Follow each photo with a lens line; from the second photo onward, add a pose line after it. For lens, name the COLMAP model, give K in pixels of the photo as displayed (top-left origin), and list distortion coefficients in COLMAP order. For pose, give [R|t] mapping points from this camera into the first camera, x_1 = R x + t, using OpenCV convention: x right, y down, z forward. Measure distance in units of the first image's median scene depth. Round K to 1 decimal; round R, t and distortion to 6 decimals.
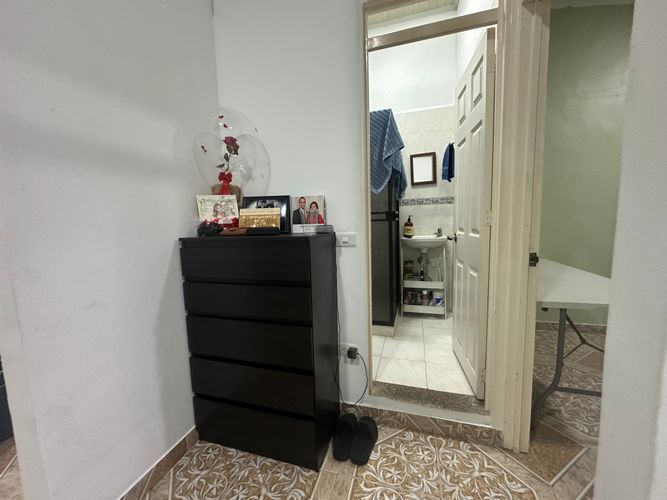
lens RADIAL K [[266.9, 0, 333.5], [0, 266.9, 250.0], [0, 0, 1]] dist [-0.001946, 0.000245]
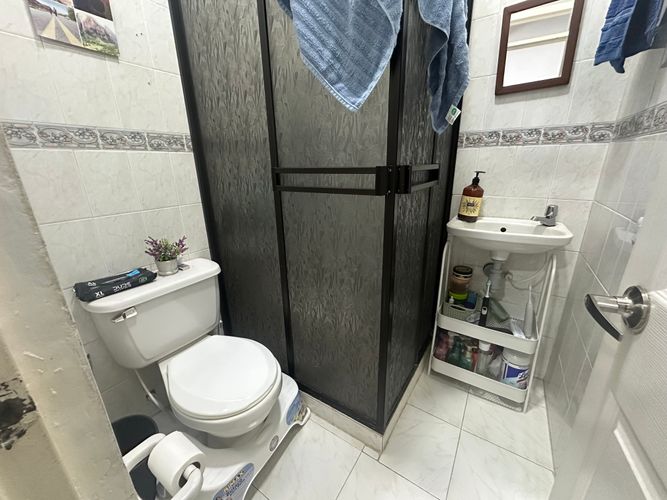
lens RADIAL K [[266.9, 0, 333.5], [0, 266.9, 250.0], [0, 0, 1]] dist [-0.001946, 0.000245]
pose [[0.957291, 0.105087, -0.269352, 0.195656], [-0.047295, 0.975975, 0.212686, -0.087978], [0.285231, -0.190863, 0.939263, 0.513842]]
